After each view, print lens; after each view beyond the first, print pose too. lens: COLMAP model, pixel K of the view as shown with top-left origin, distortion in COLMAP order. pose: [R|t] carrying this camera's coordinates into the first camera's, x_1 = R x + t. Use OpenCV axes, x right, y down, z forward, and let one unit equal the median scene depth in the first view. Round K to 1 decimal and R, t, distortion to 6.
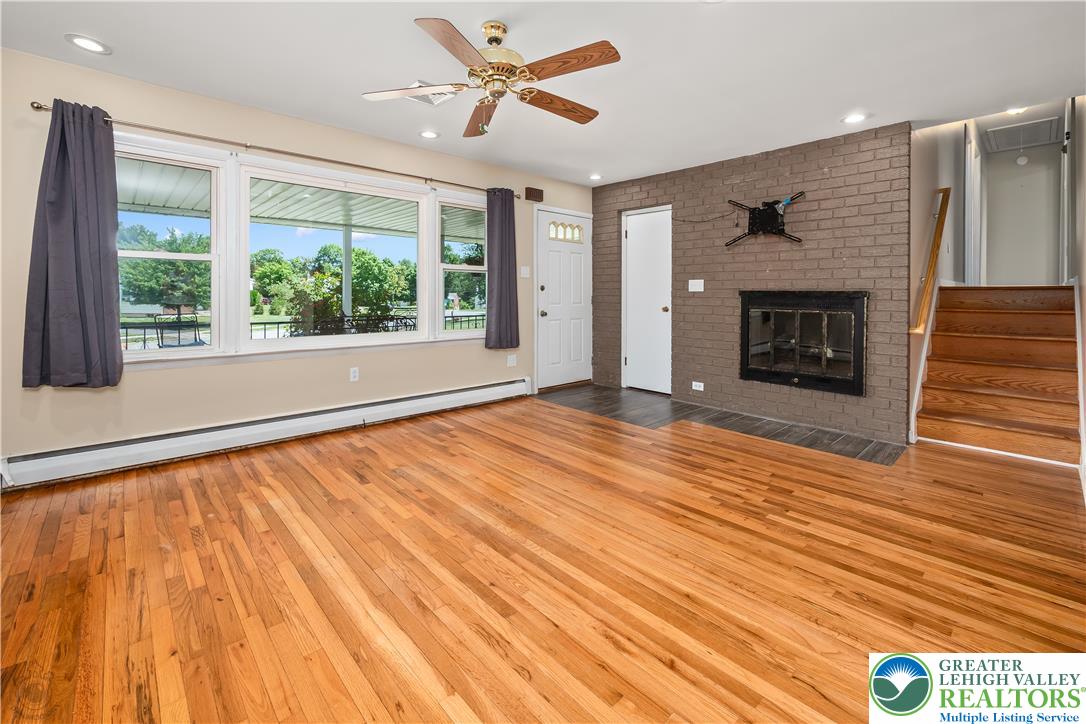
lens RADIAL K [[460.1, 0, 537.3], [0, 460.1, 303.8], [0, 0, 1]] dist [-0.008972, 0.000322]
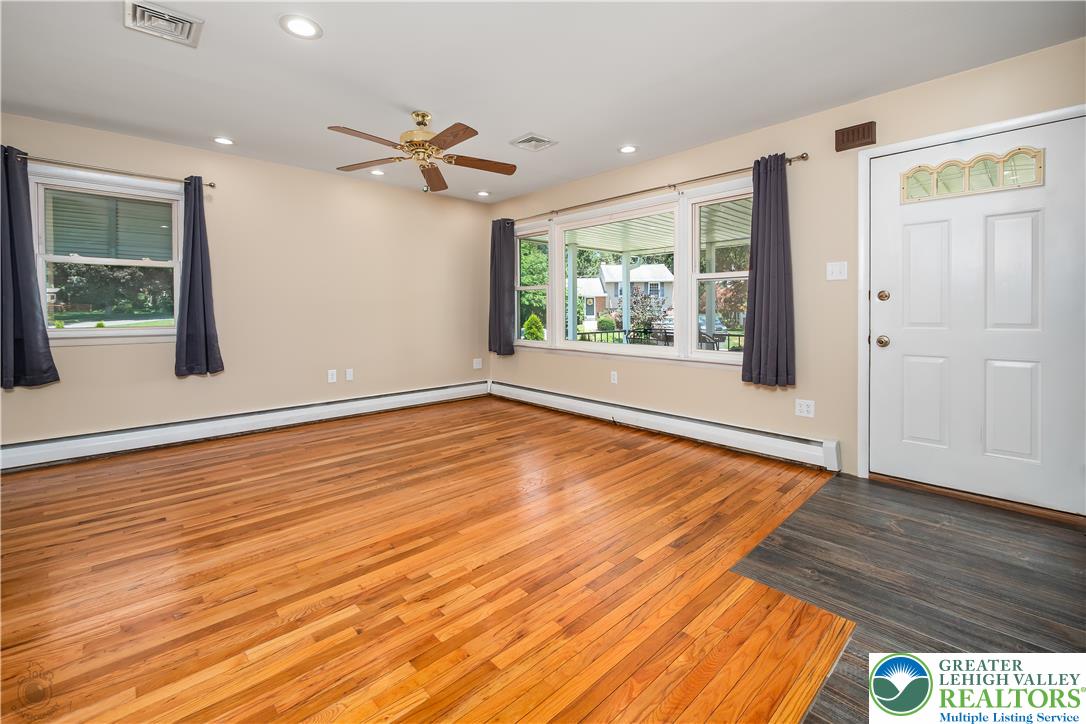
lens RADIAL K [[460.1, 0, 537.3], [0, 460.1, 303.8], [0, 0, 1]] dist [-0.008972, 0.000322]
pose [[0.009246, -0.020133, -0.999755, 1.213480], [-0.018707, 0.999619, -0.020303, -0.007958], [0.999782, 0.018890, 0.008866, 1.243407]]
